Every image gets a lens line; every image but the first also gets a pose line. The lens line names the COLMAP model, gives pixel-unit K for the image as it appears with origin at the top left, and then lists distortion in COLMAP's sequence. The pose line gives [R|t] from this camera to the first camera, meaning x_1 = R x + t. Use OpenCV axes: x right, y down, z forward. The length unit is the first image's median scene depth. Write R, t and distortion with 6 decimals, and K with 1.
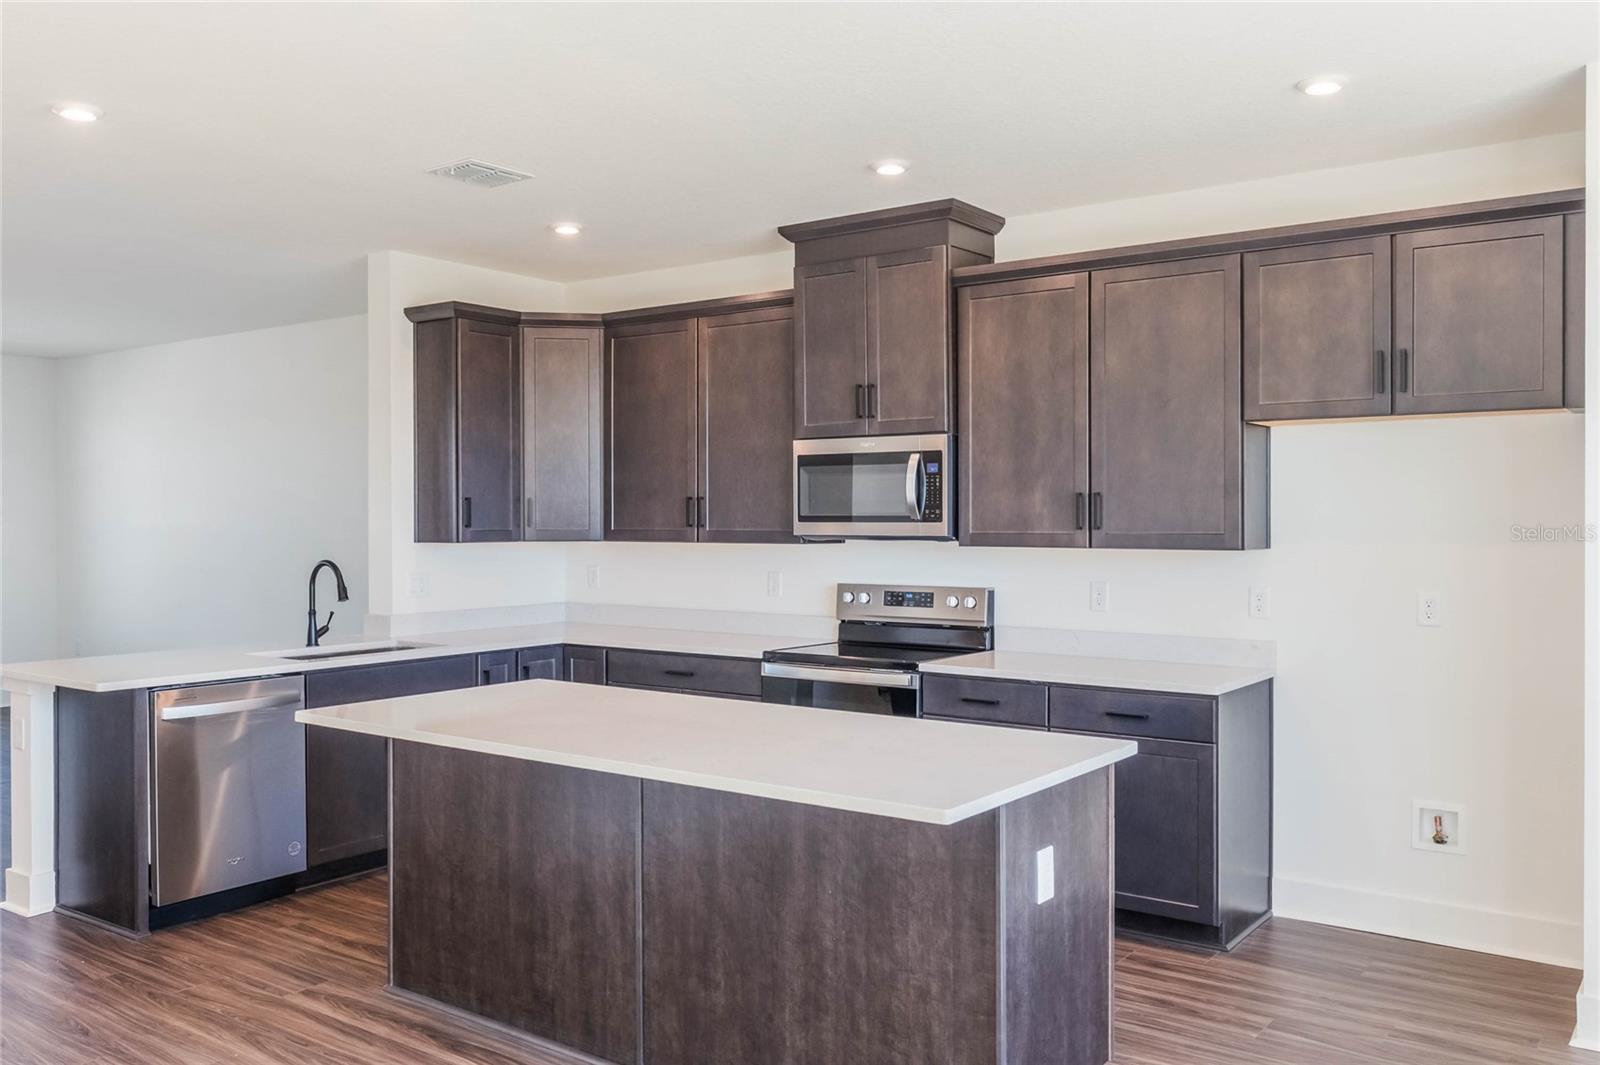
lens RADIAL K [[1272.2, 0, 800.7], [0, 1272.2, 534.9], [0, 0, 1]] dist [0.001092, -0.000616]
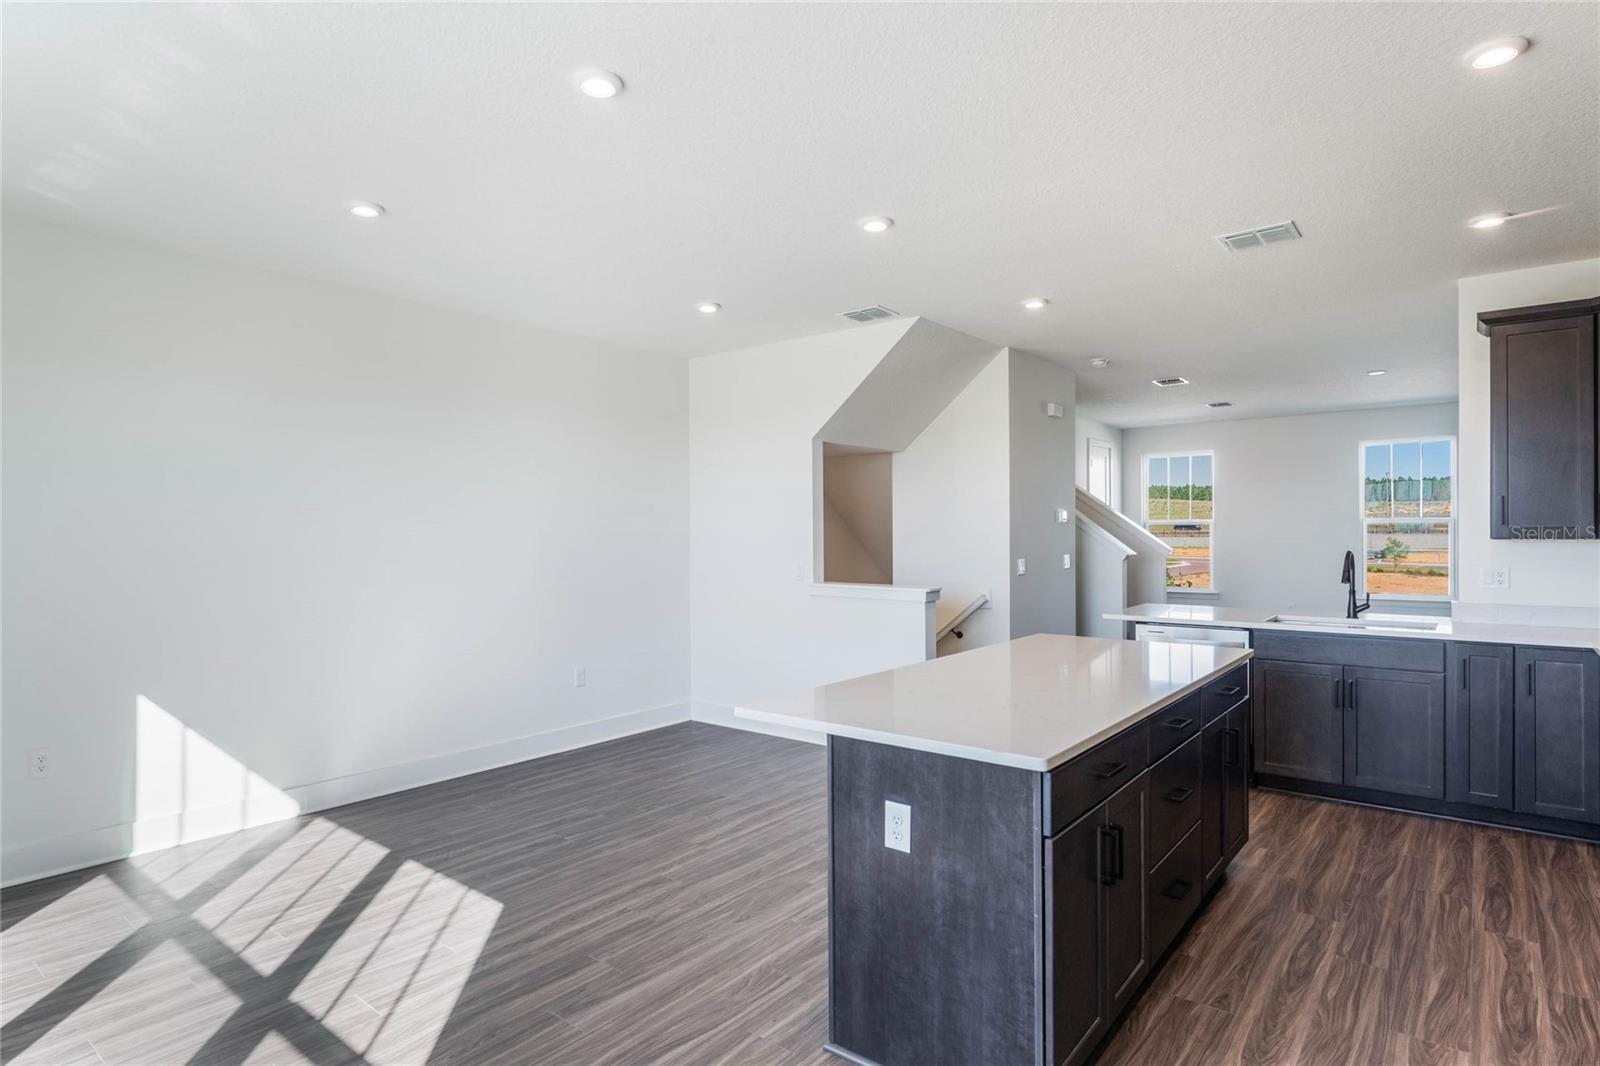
lens RADIAL K [[826.5, 0, 792.6], [0, 826.5, 534.8], [0, 0, 1]] dist [-0.001220, -0.000058]
pose [[-0.029300, 0.003561, -0.999564, 0.603776], [-0.006792, 0.999970, 0.003761, 0.006457], [0.999548, 0.006900, -0.029275, 0.609062]]
